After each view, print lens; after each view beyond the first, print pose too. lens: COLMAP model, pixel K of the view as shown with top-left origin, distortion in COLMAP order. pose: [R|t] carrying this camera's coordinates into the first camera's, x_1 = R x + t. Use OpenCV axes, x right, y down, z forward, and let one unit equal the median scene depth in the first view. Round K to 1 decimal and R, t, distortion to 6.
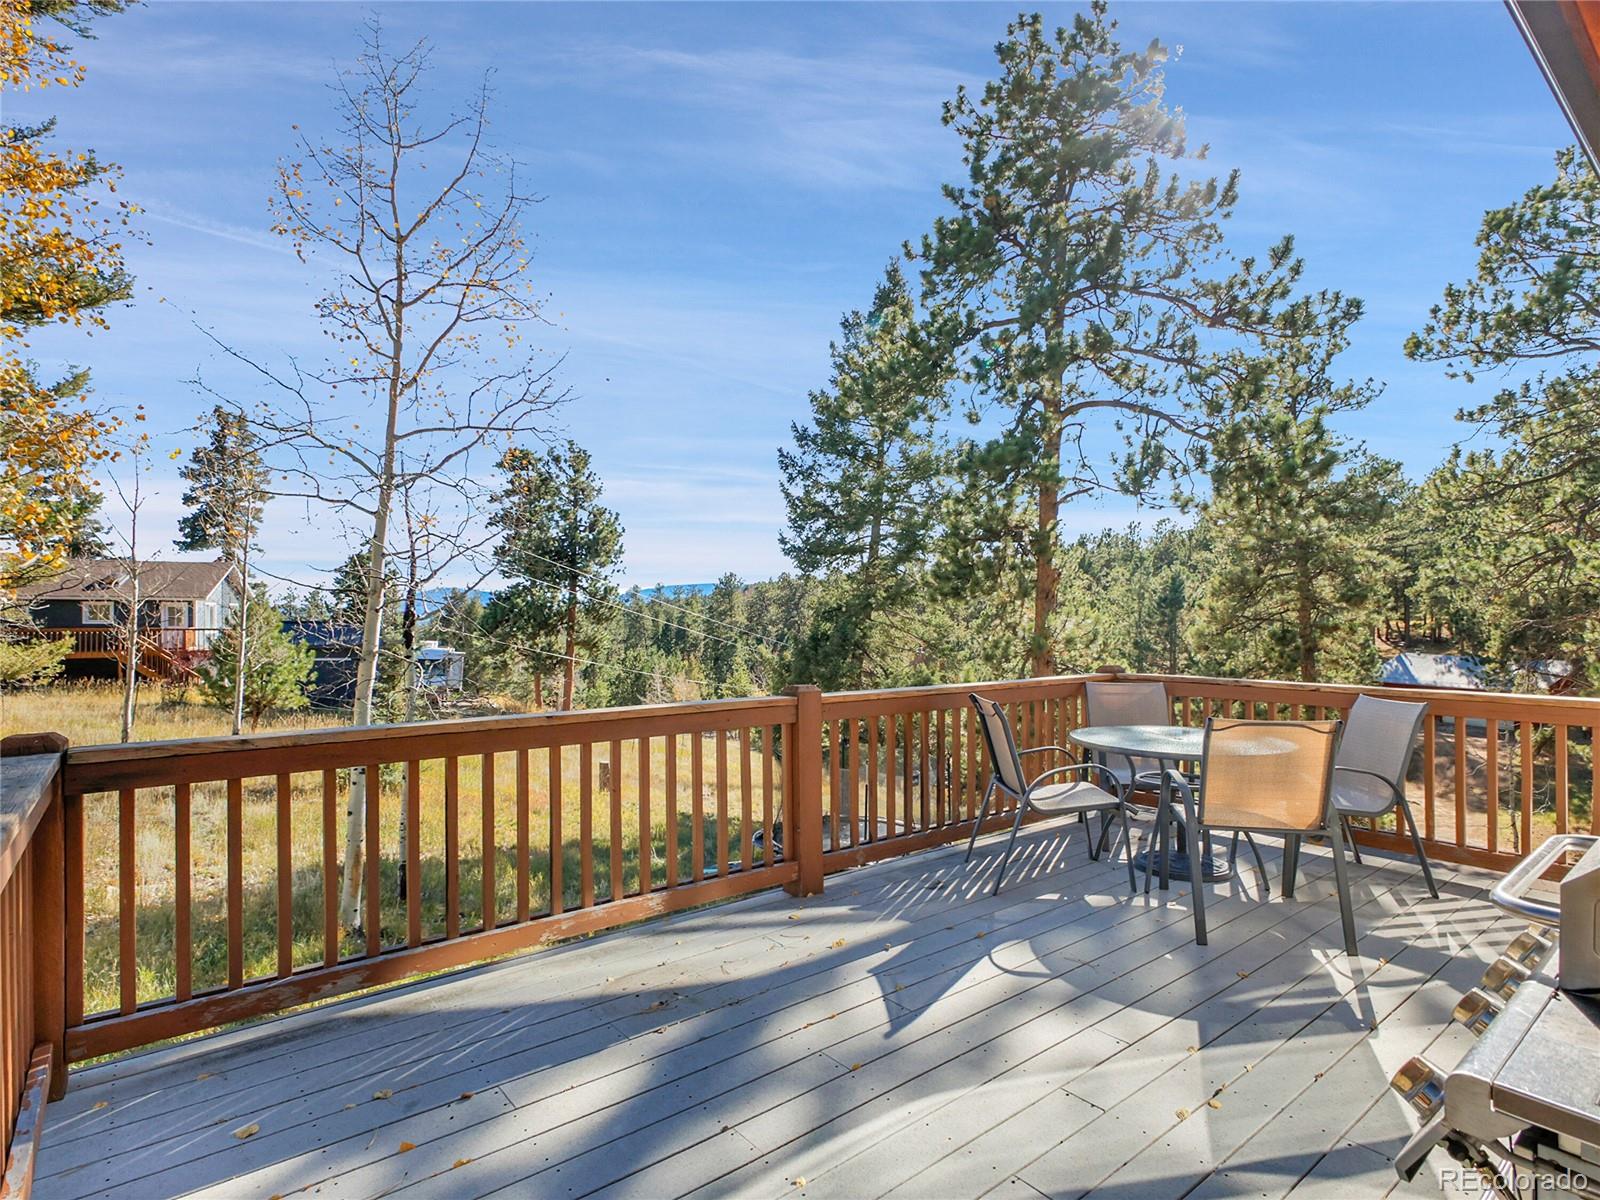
lens RADIAL K [[810.6, 0, 800.0], [0, 810.6, 600.0], [0, 0, 1]] dist [0.000093, 0.000105]
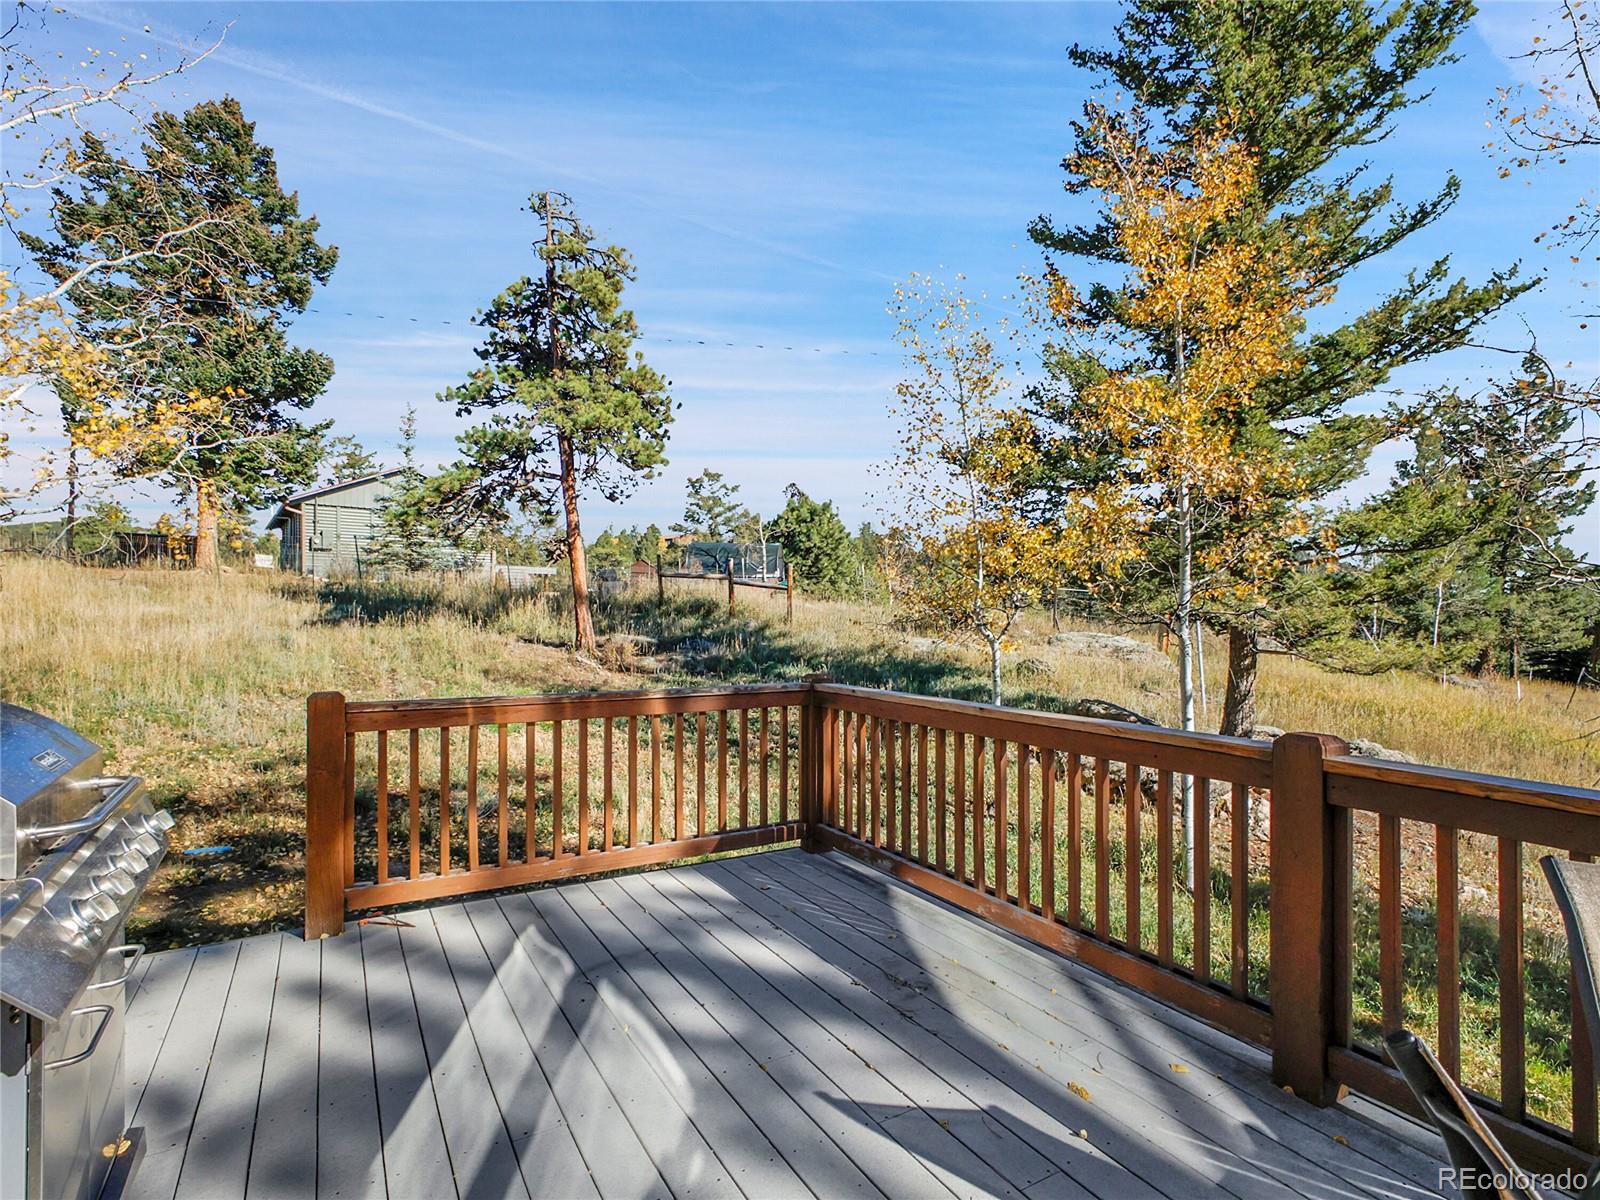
lens RADIAL K [[810.6, 0, 800.0], [0, 810.6, 600.0], [0, 0, 1]] dist [0.000093, 0.000105]
pose [[-0.135143, -0.027396, -0.990447, 0.880233], [0.004660, 0.999589, -0.028285, 0.029825], [0.990815, -0.008438, -0.134960, 0.982273]]
